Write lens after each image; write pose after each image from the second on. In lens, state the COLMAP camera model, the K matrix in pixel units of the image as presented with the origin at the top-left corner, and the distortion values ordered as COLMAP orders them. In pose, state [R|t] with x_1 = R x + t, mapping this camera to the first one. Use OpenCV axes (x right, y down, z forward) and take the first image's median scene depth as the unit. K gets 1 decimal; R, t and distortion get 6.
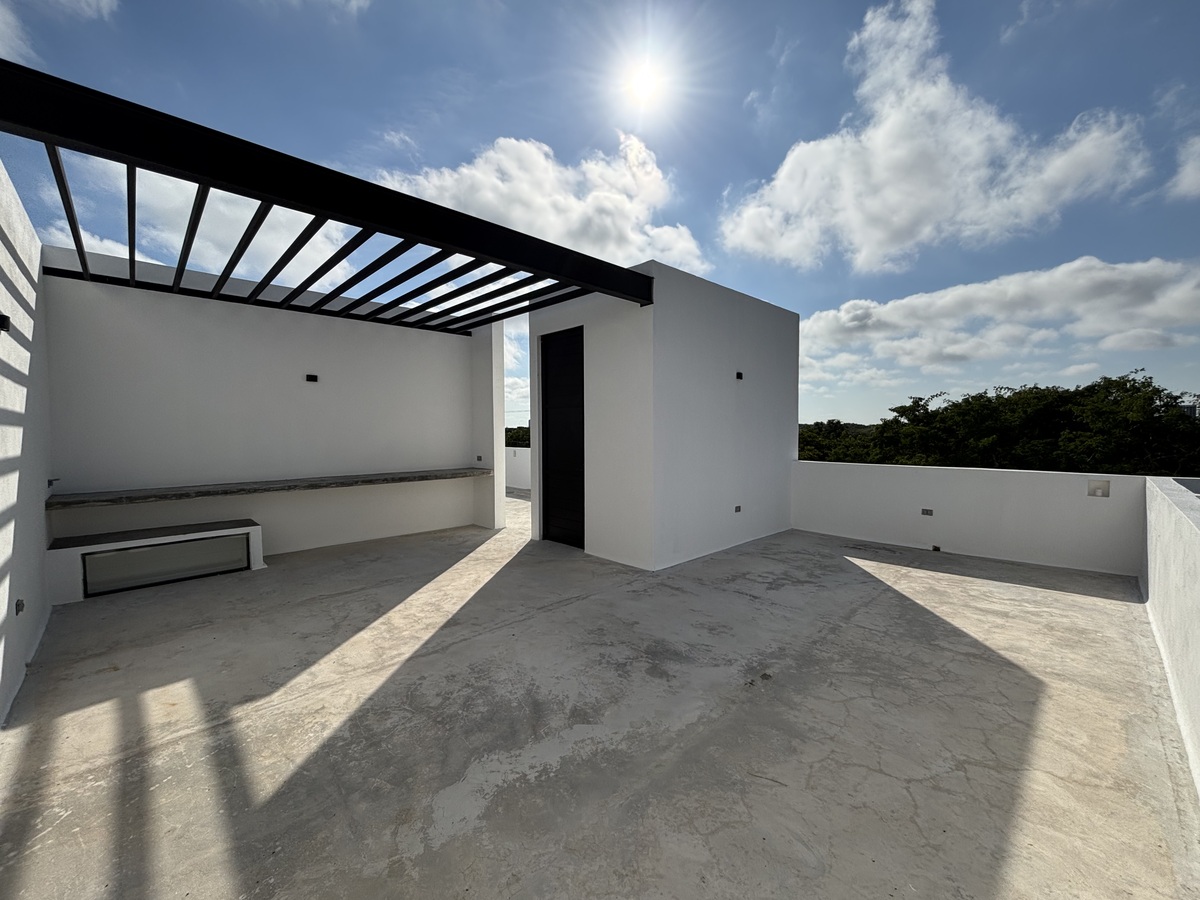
lens RADIAL K [[485.8, 0, 597.5], [0, 485.8, 445.2], [0, 0, 1]] dist [0.002691, -0.000538]
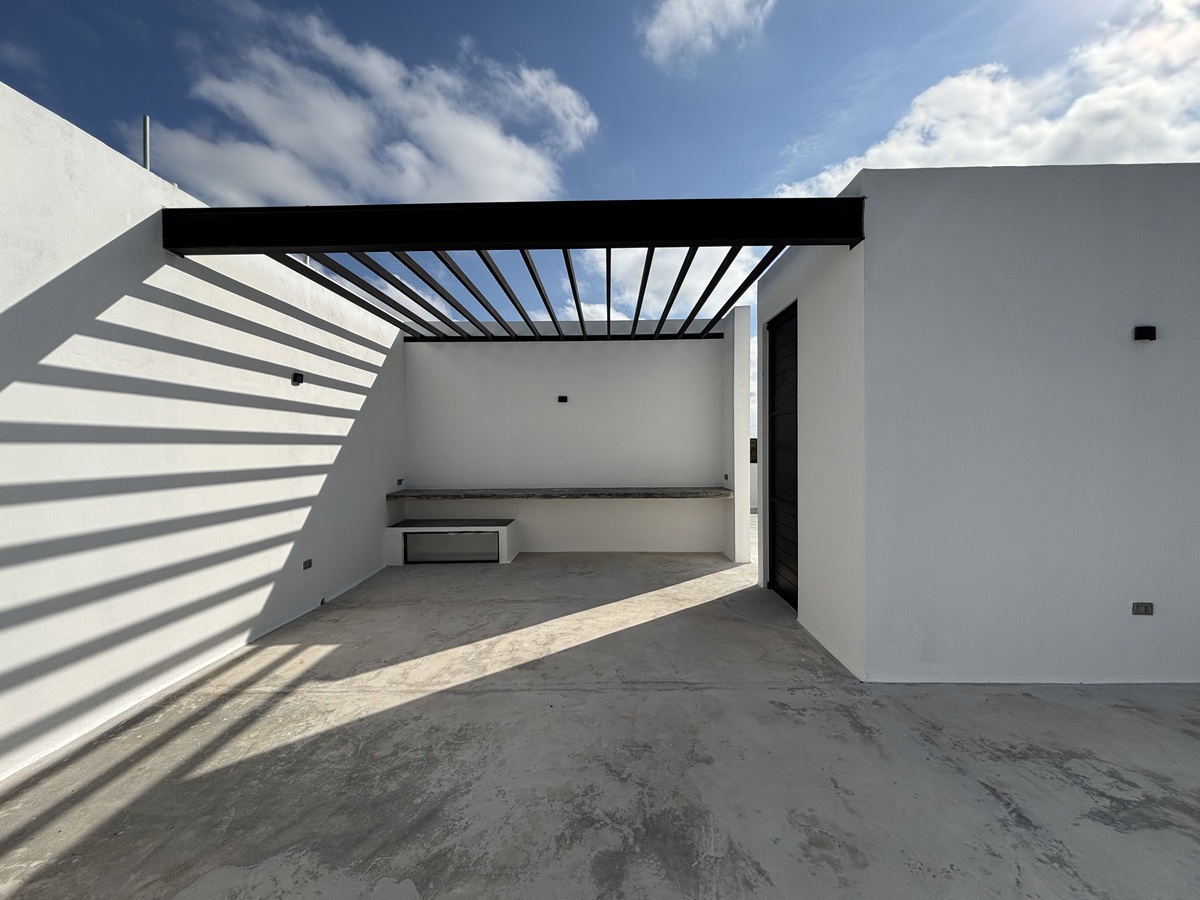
lens RADIAL K [[485.8, 0, 595.5], [0, 485.8, 449.3], [0, 0, 1]] dist [0.002691, -0.000538]
pose [[0.705369, 0.006526, -0.708810, 0.384459], [-0.016624, 0.999835, -0.007339, -0.022601], [0.708645, 0.016960, 0.705361, 0.419303]]
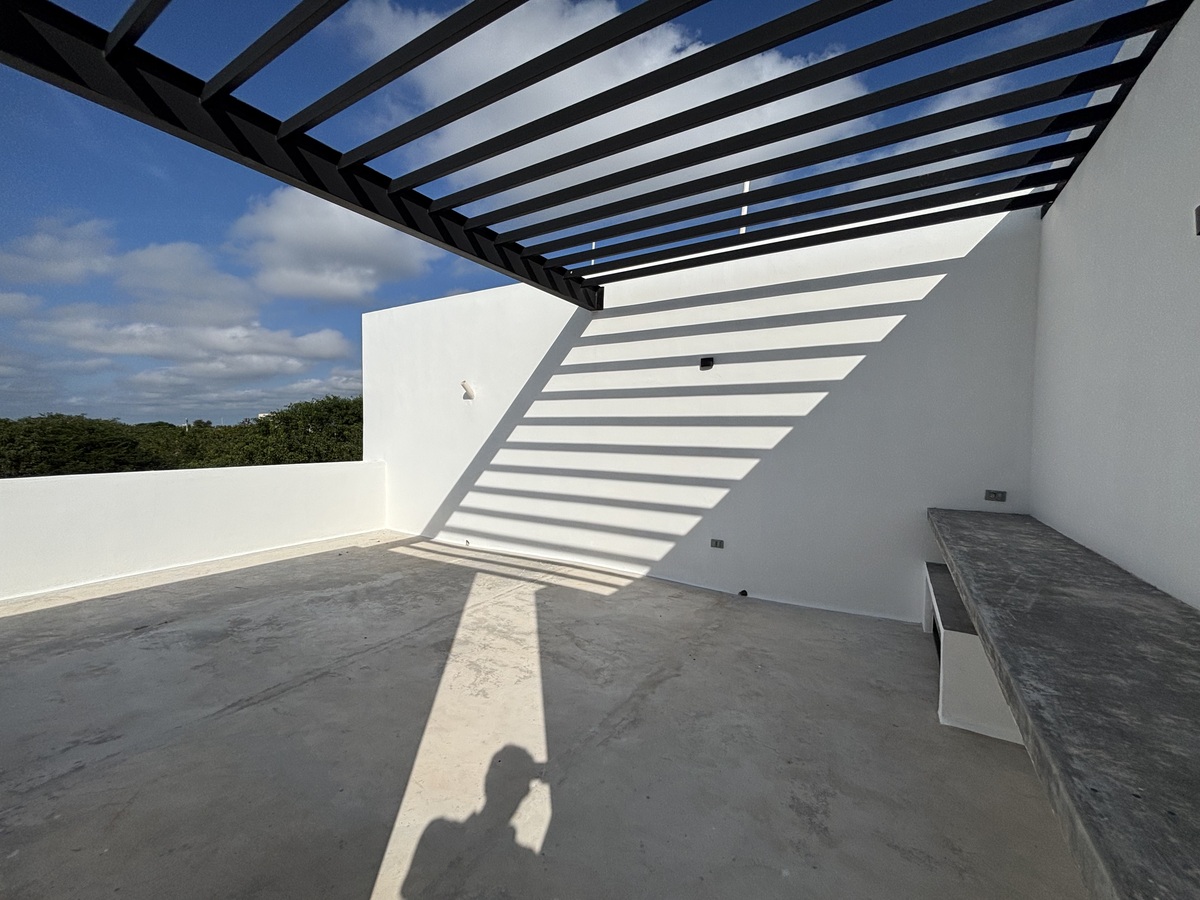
lens RADIAL K [[485.8, 0, 601.0], [0, 485.8, 451.5], [0, 0, 1]] dist [0.002691, -0.000538]
pose [[-0.965745, 0.005905, -0.259426, -0.328634], [-0.011981, 0.997660, 0.067310, -0.044692], [0.259217, 0.068112, -0.963414, 1.771176]]
